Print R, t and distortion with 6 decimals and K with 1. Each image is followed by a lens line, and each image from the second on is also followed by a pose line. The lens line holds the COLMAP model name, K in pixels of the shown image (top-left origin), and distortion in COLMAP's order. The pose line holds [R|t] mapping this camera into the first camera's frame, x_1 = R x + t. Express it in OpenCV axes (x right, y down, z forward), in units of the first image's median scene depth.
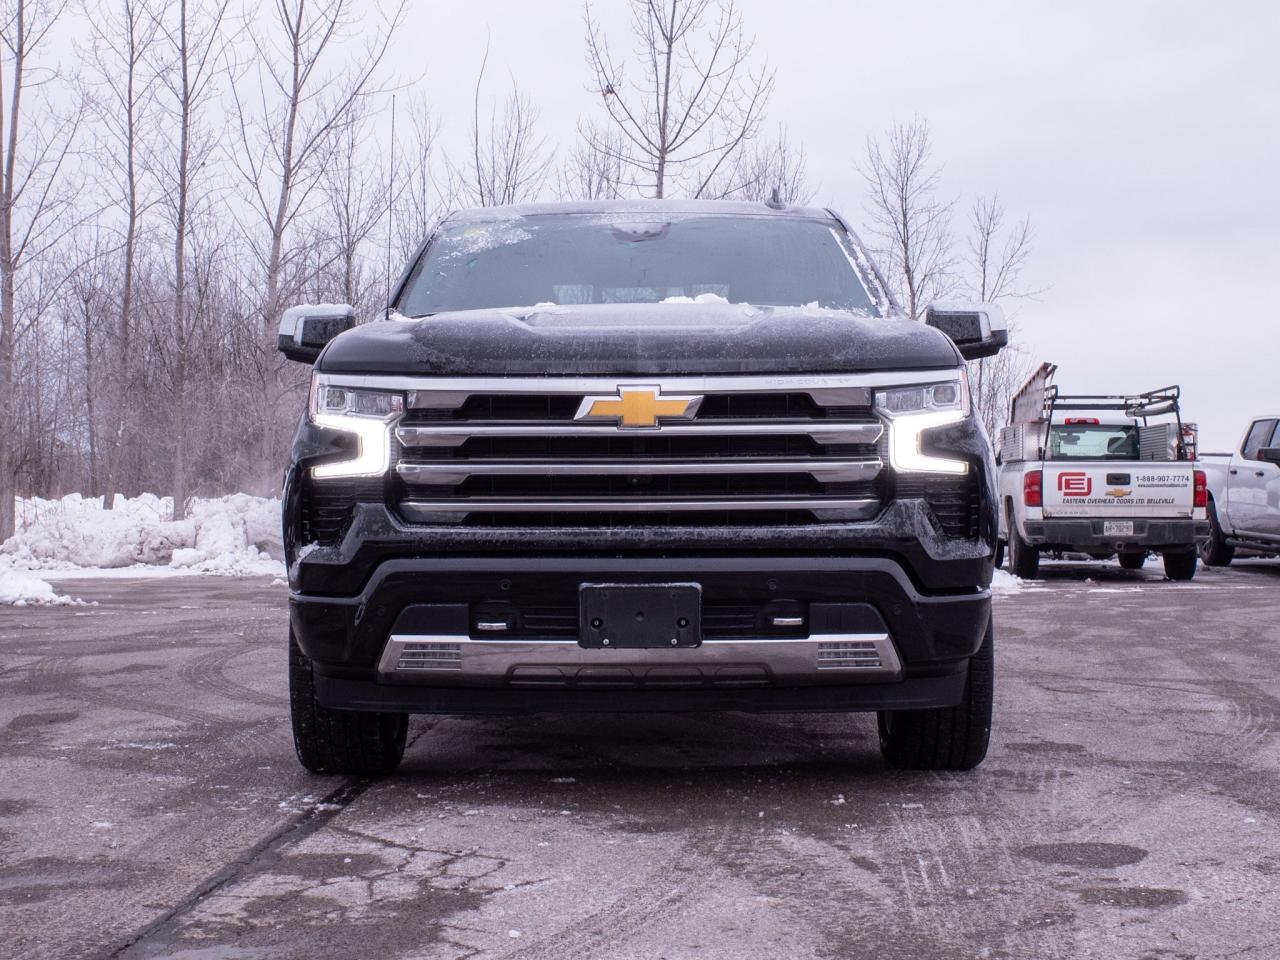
lens RADIAL K [[2407.8, 0, 635.8], [0, 2407.8, 421.3], [0, 0, 1]] dist [-0.054163, 0.029153]
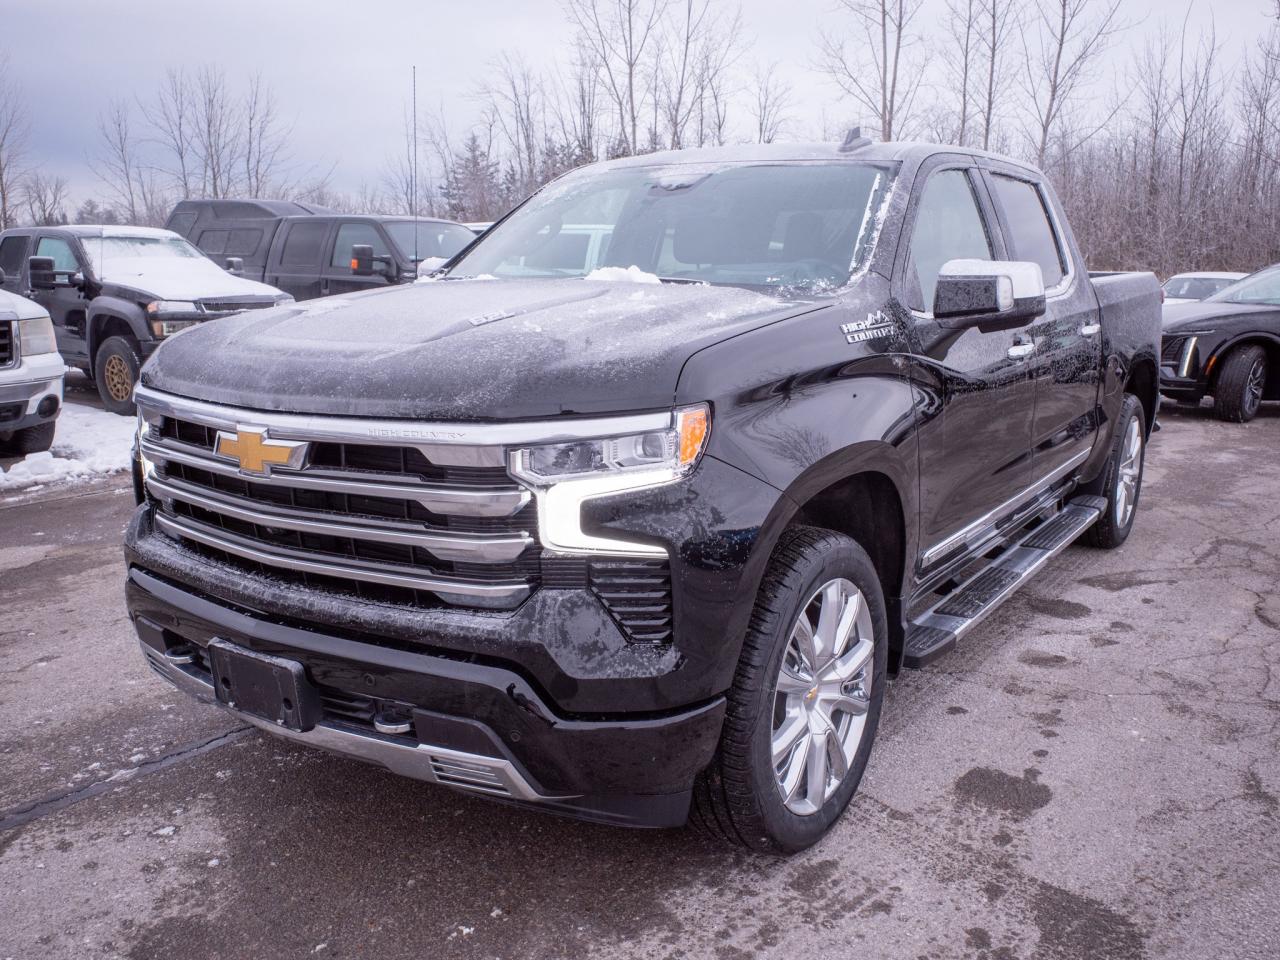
lens RADIAL K [[1144.5, 0, 625.7], [0, 1144.5, 495.4], [0, 0, 1]] dist [-0.042195, 0.020053]
pose [[0.823556, 0.122918, -0.553757, 0.100121], [0.011884, 0.972286, 0.233494, -0.024692], [0.567111, -0.198876, 0.799271, 0.224491]]
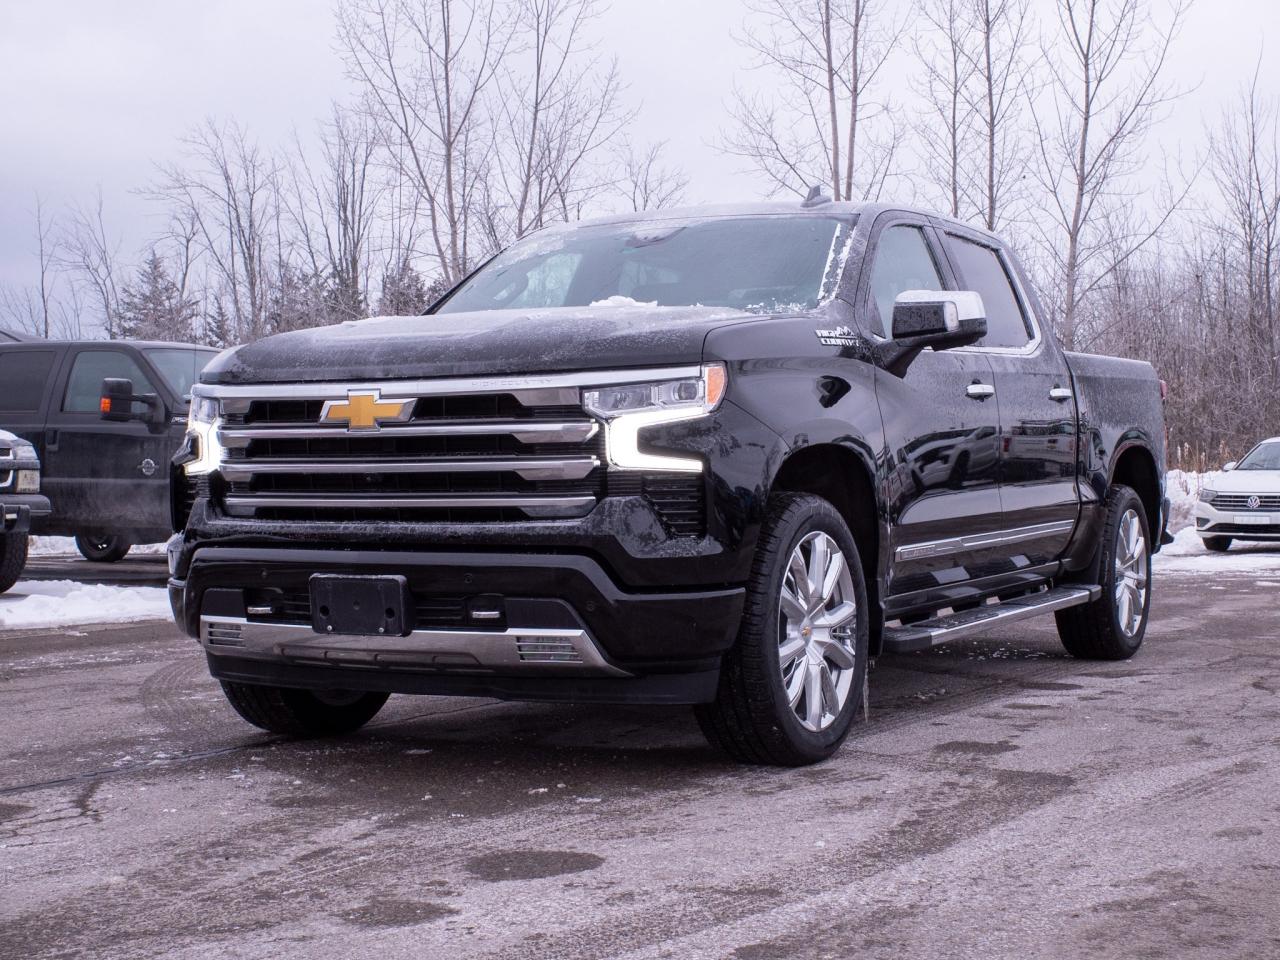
lens RADIAL K [[2081.7, 0, 640.0], [0, 2081.7, 480.0], [0, 0, 1]] dist [-0.047272, -0.175169]
pose [[0.884862, 0.001939, -0.465849, 0.161803], [0.015630, 0.999305, 0.033846, -0.001263], [0.465591, -0.037230, 0.884217, 0.071570]]
